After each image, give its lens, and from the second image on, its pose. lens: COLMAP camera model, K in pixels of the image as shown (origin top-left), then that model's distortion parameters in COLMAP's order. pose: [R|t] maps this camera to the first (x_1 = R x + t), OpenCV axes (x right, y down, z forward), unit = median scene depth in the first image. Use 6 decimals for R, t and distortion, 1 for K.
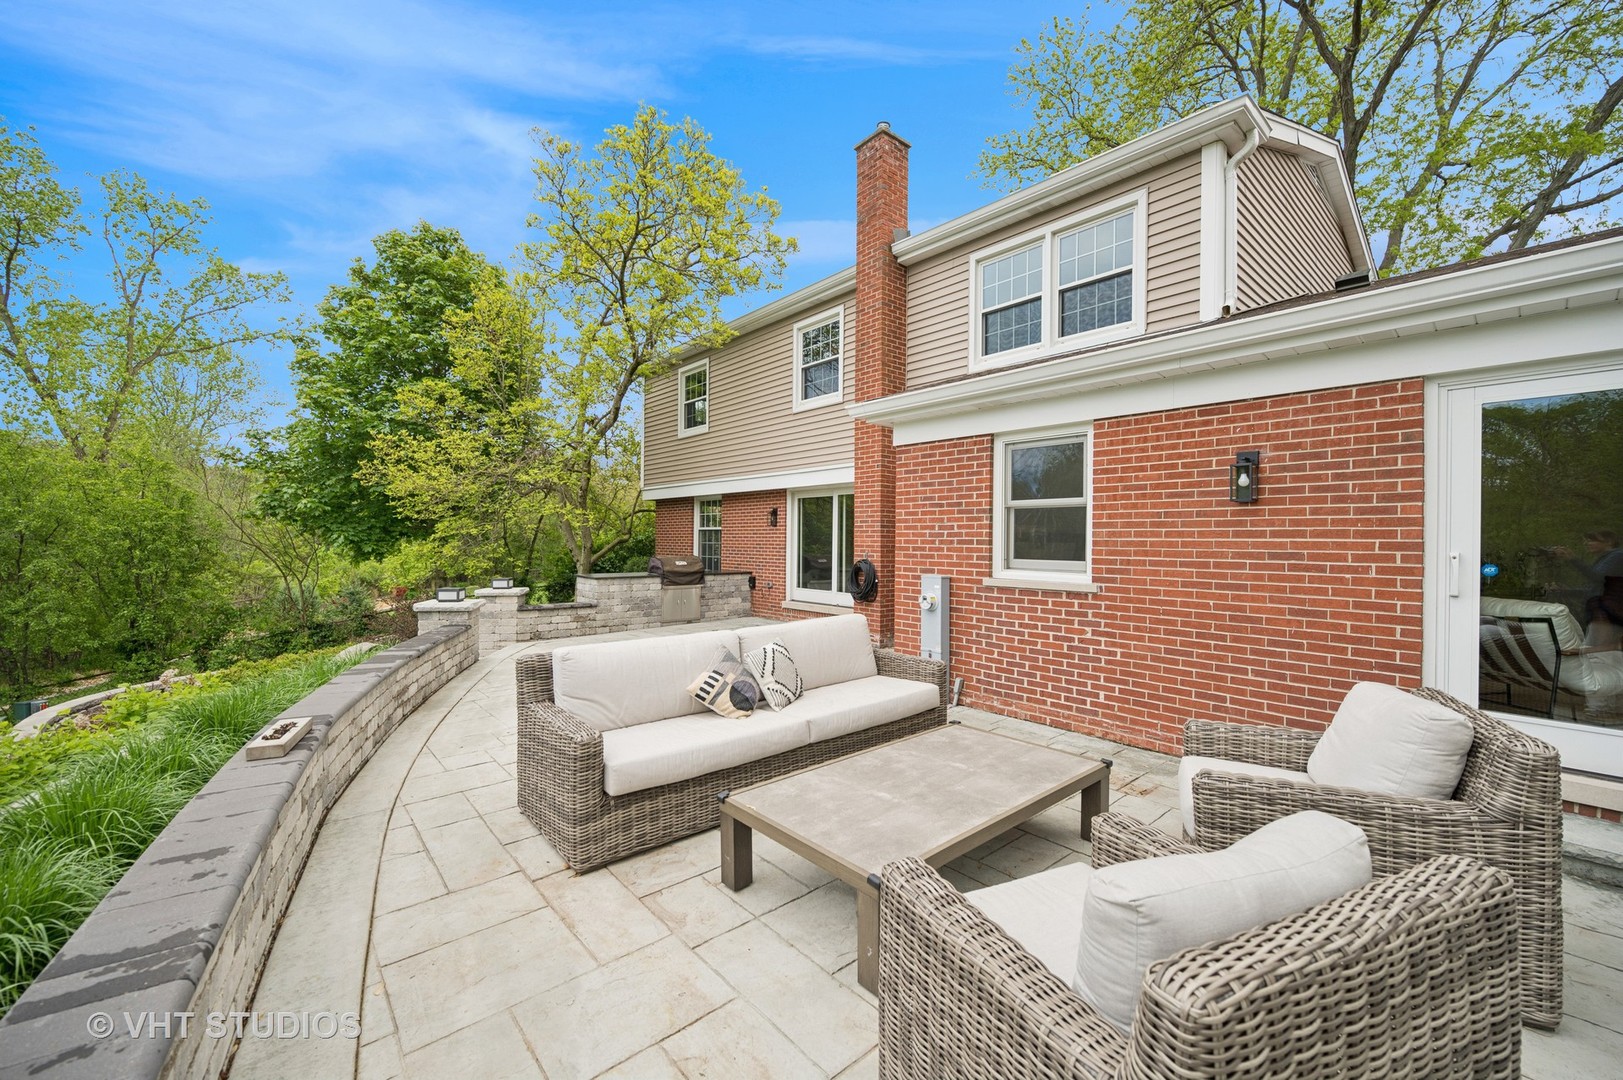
lens RADIAL K [[647.1, 0, 812.7], [0, 647.1, 539.3], [0, 0, 1]] dist [-0.000989, 0.000110]
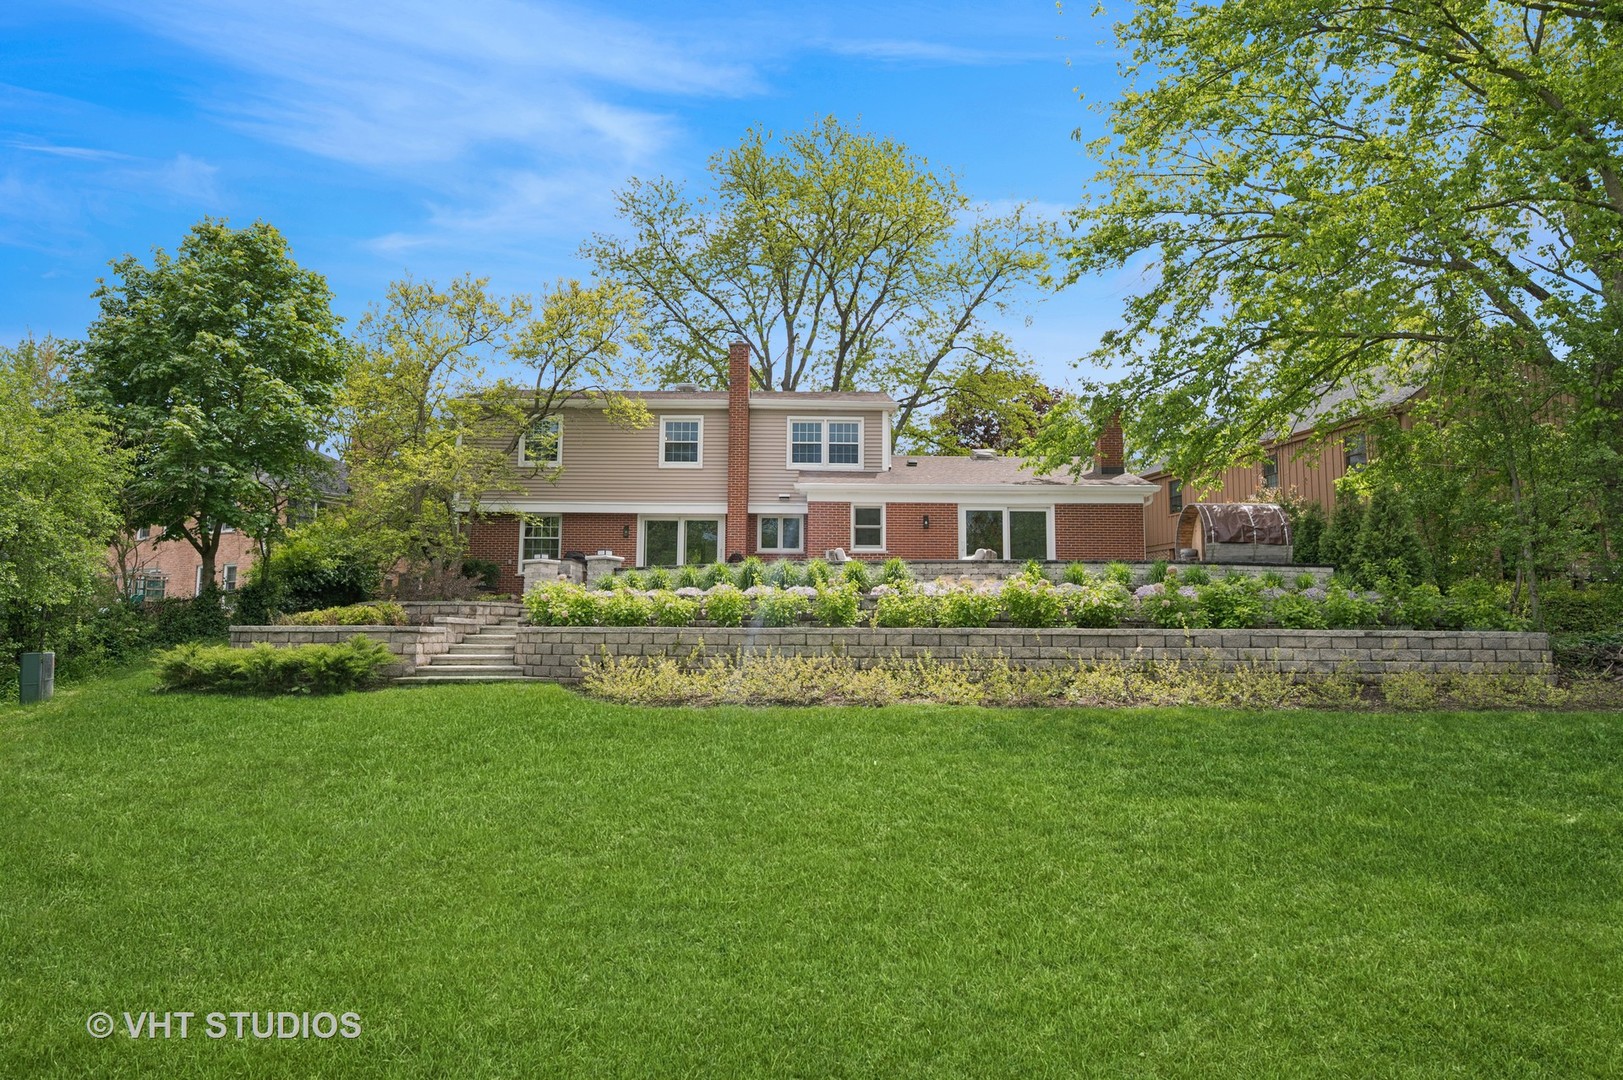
lens RADIAL K [[935.0, 0, 814.6], [0, 935.0, 546.0], [0, 0, 1]] dist [-0.004317, -0.000316]
pose [[0.657494, 0.062503, 0.750863, -1.681513], [0.000174, 0.996541, -0.083107, 0.218095], [-0.753460, 0.054773, 0.655208, -0.927875]]
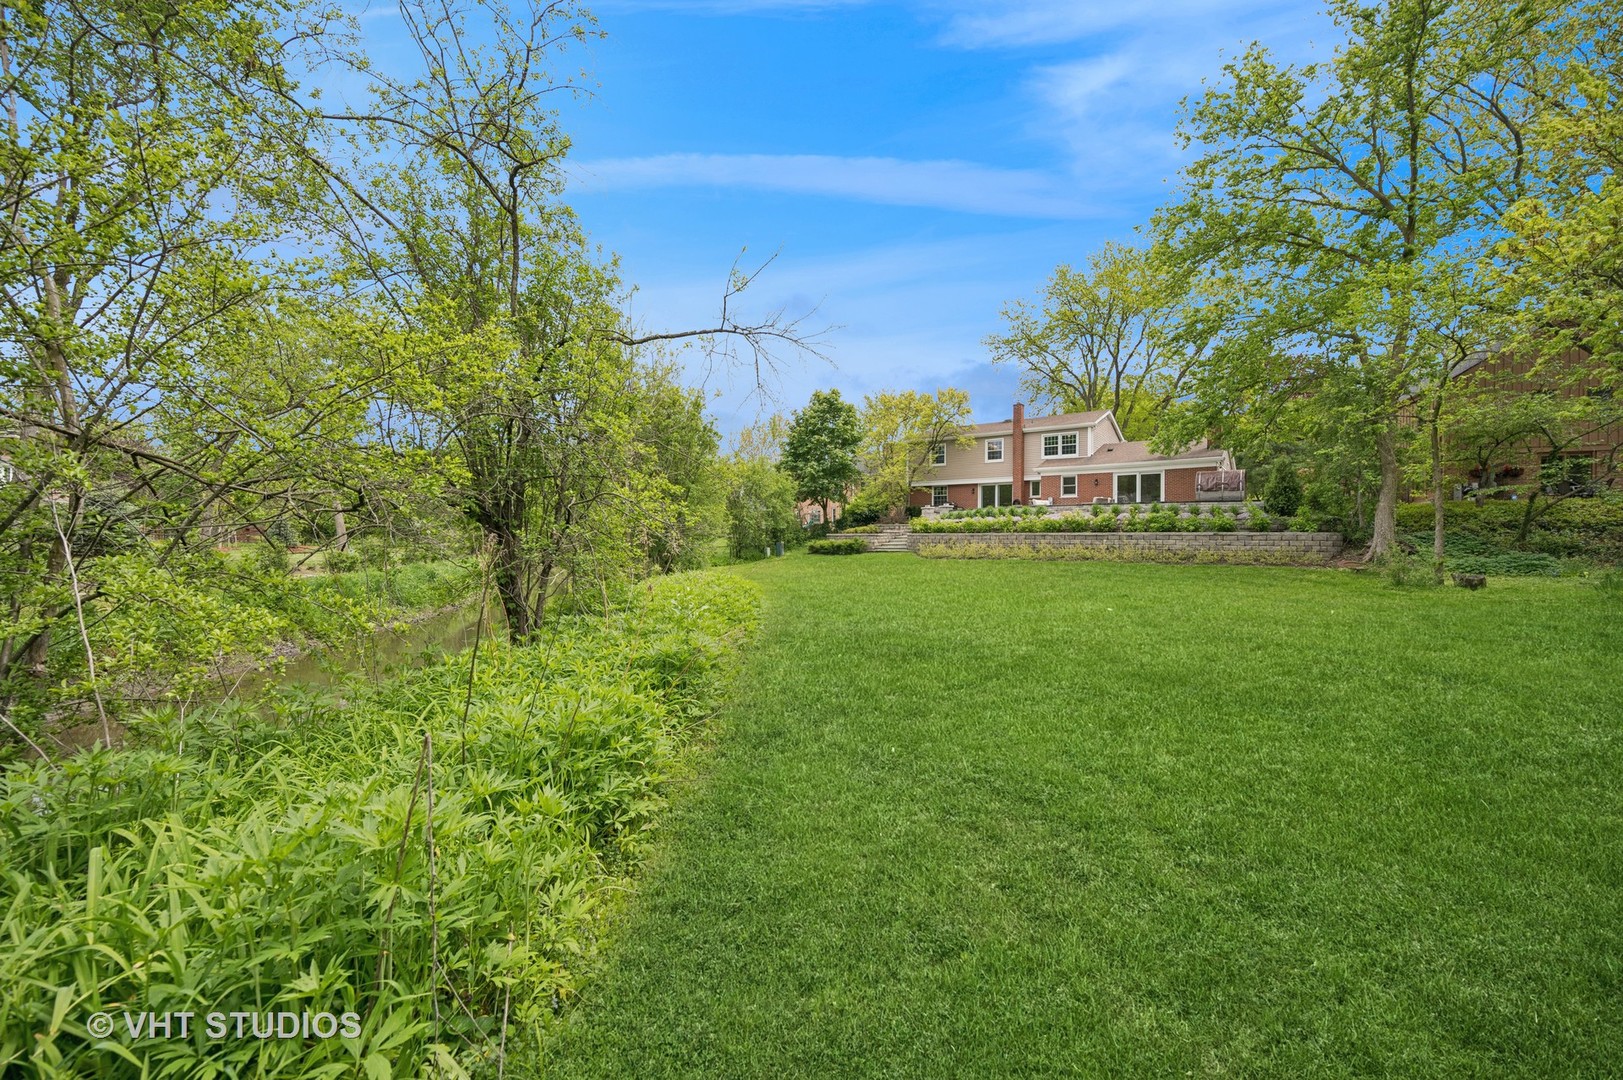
lens RADIAL K [[647.1, 0, 807.4], [0, 647.1, 535.4], [0, 0, 1]] dist [-0.000989, 0.000110]
pose [[0.980357, -0.013859, 0.196741, -1.947709], [0.012999, 0.999899, 0.005667, 0.208070], [-0.196800, -0.002998, 0.980439, -2.716287]]
